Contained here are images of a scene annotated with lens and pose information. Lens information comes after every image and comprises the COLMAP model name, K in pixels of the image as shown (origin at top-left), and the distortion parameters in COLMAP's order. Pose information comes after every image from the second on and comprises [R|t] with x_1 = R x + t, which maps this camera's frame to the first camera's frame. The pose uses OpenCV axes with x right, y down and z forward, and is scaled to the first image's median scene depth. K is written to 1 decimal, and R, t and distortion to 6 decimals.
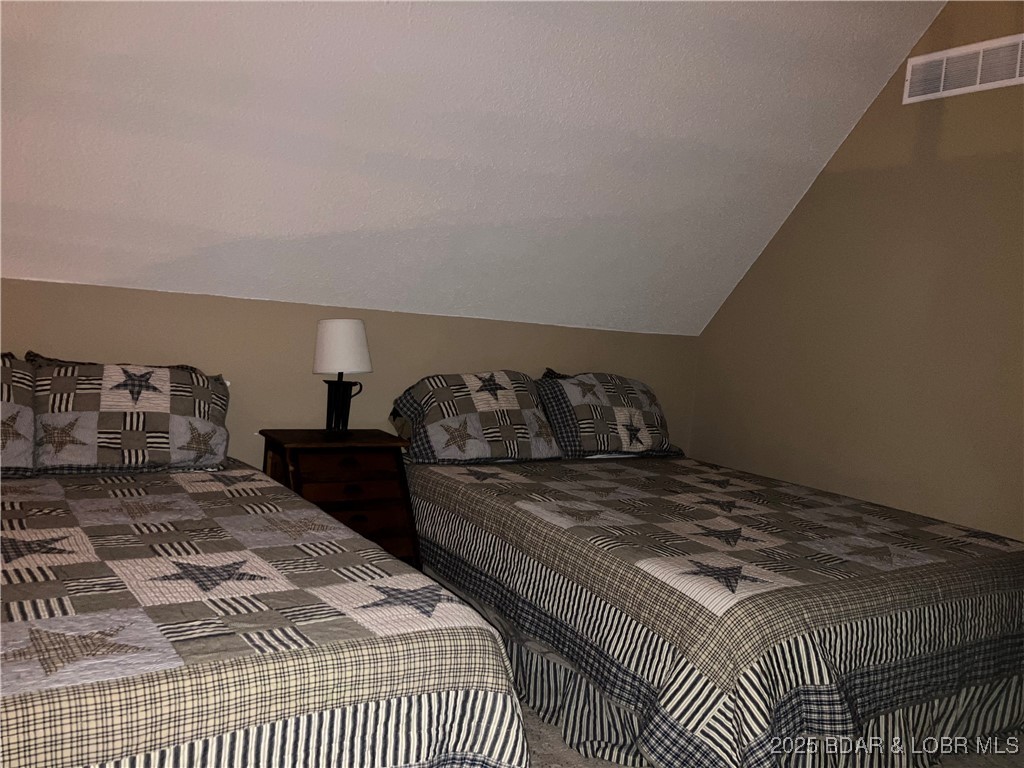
lens RADIAL K [[841.3, 0, 512.0], [0, 841.3, 384.0], [0, 0, 1]] dist [0.028123, 0.007059]
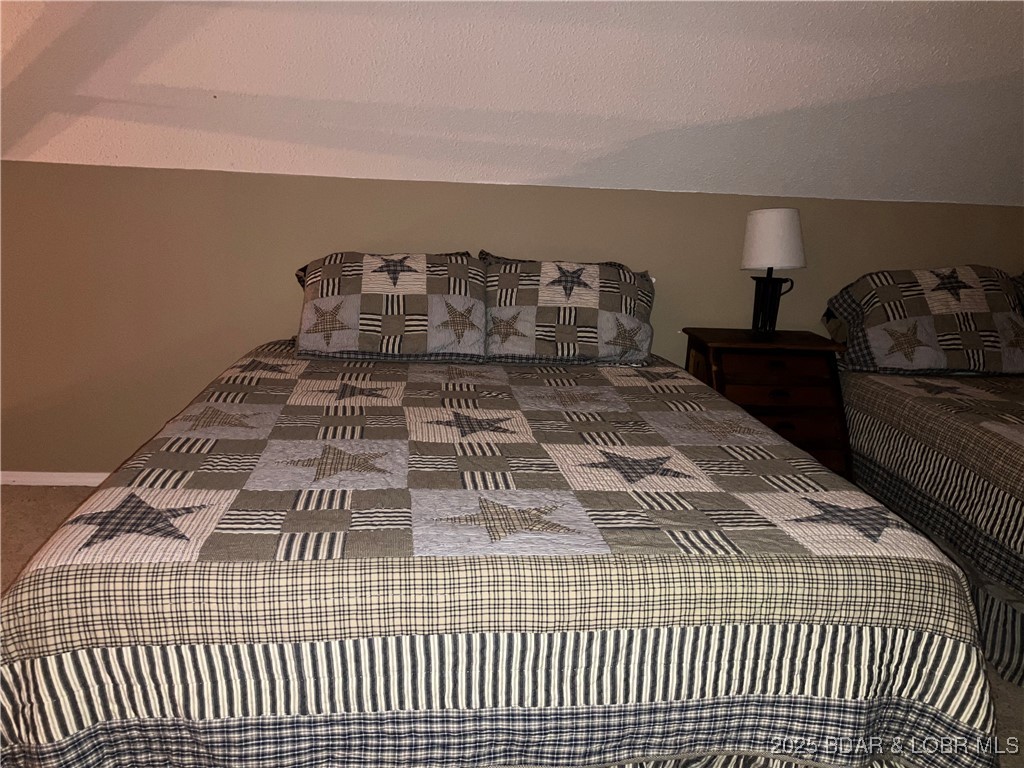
lens RADIAL K [[825.2, 0, 517.1], [0, 825.2, 382.9], [0, 0, 1]] dist [0.105511, -0.179730]
pose [[0.887085, 0.055664, -0.458237, -0.033956], [-0.006092, 0.994028, 0.108955, 0.019215], [0.461565, -0.093861, 0.882127, 0.075404]]
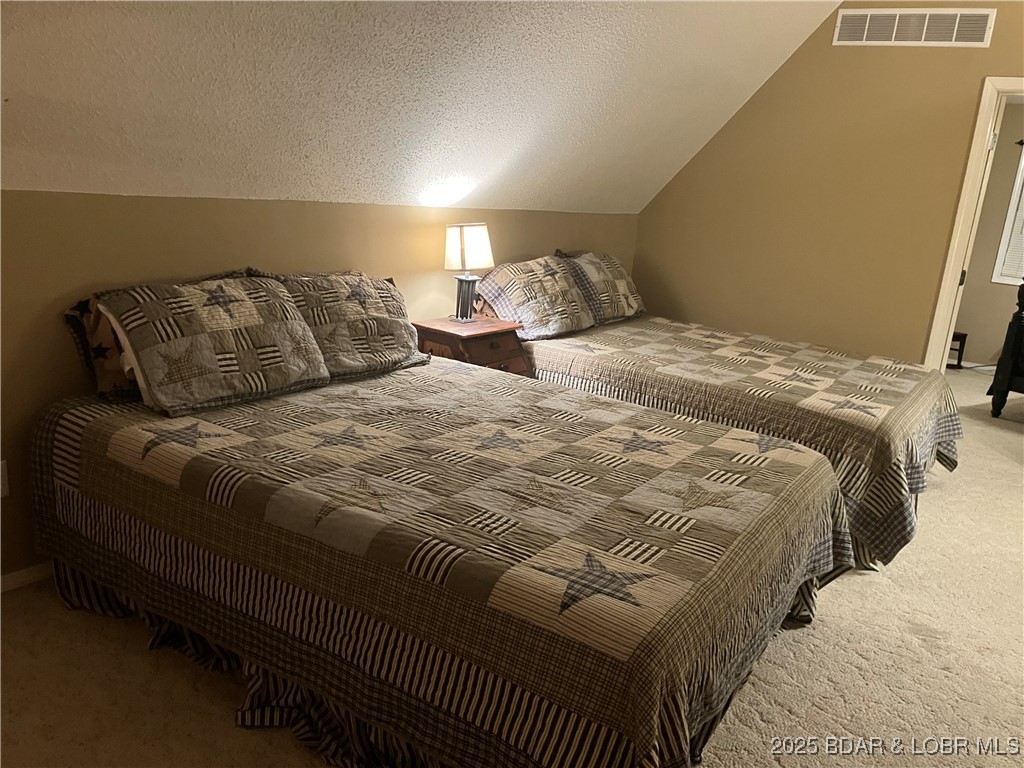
lens RADIAL K [[825.2, 0, 517.1], [0, 825.2, 382.9], [0, 0, 1]] dist [0.105511, -0.179730]
pose [[0.908391, -0.098792, 0.406284, -0.819664], [0.015291, 0.978885, 0.203837, -0.117972], [-0.417843, -0.178951, 0.890721, -0.094117]]
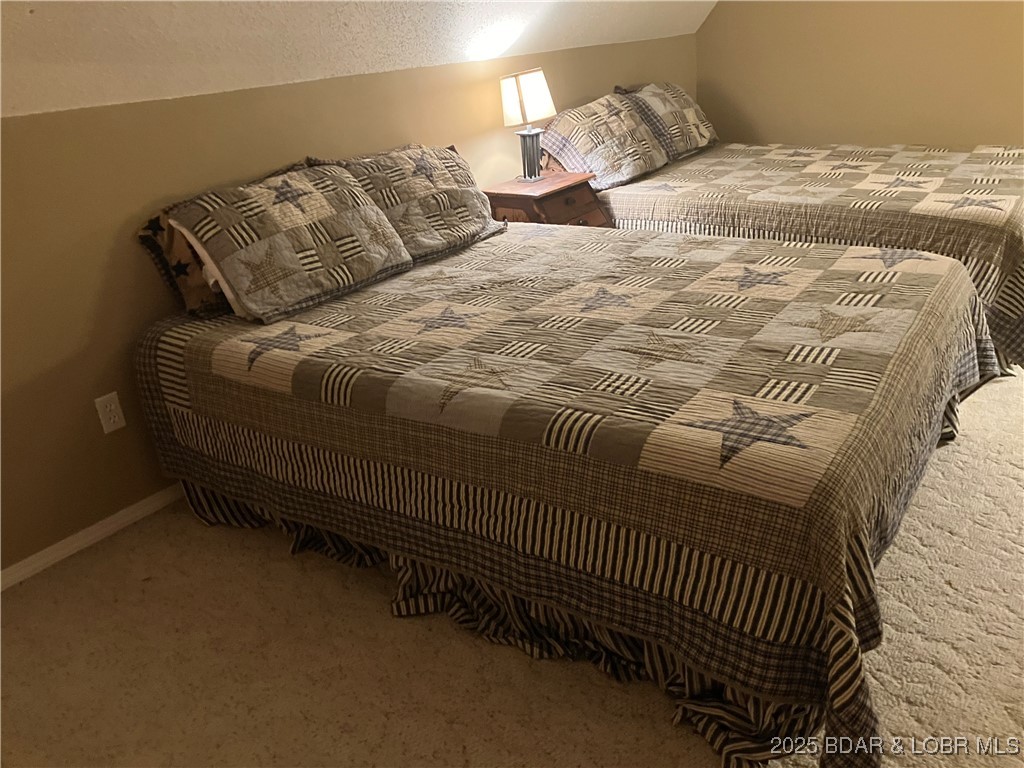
lens RADIAL K [[835.9, 0, 513.7], [0, 835.9, 363.2], [0, 0, 1]] dist [0.116424, -0.231180]
pose [[0.907125, -0.285182, 0.309509, -0.846457], [0.180754, 0.928132, 0.325420, -0.105773], [-0.380069, -0.239252, 0.893480, -0.035689]]
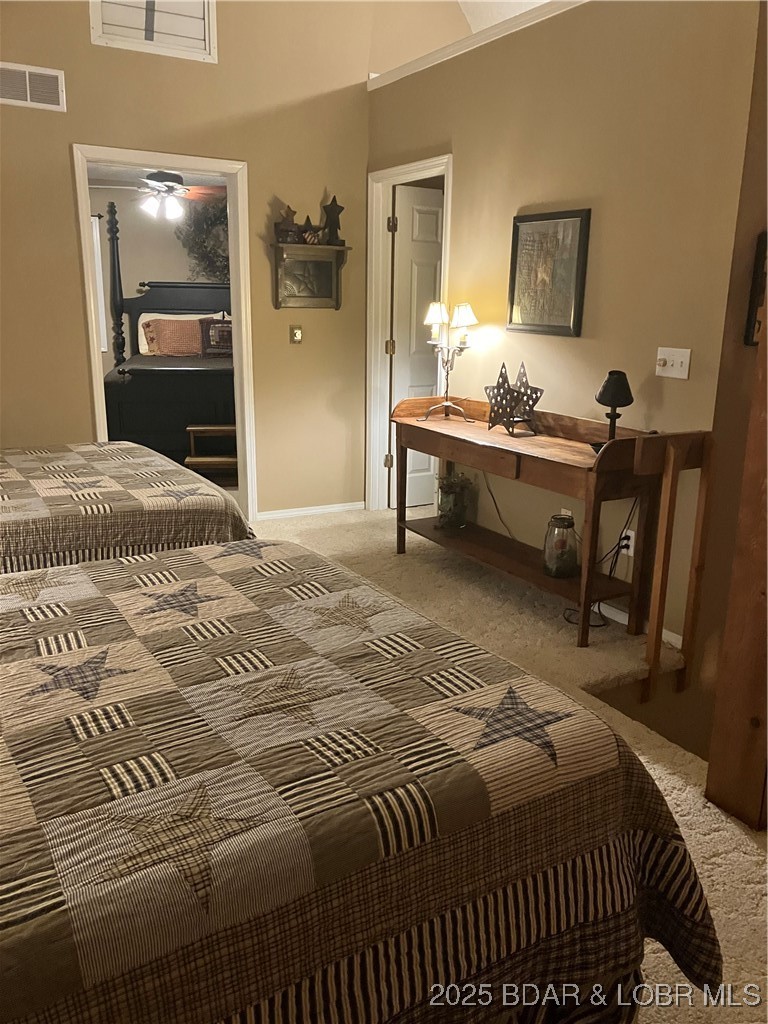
lens RADIAL K [[834.8, 0, 414.3], [0, 834.8, 512.2], [0, 0, 1]] dist [0.004831, -0.006462]
pose [[0.013986, -0.325168, 0.945553, -1.028199], [0.069459, 0.943677, 0.323496, -0.168736], [-0.997487, 0.061152, 0.035784, 0.481536]]
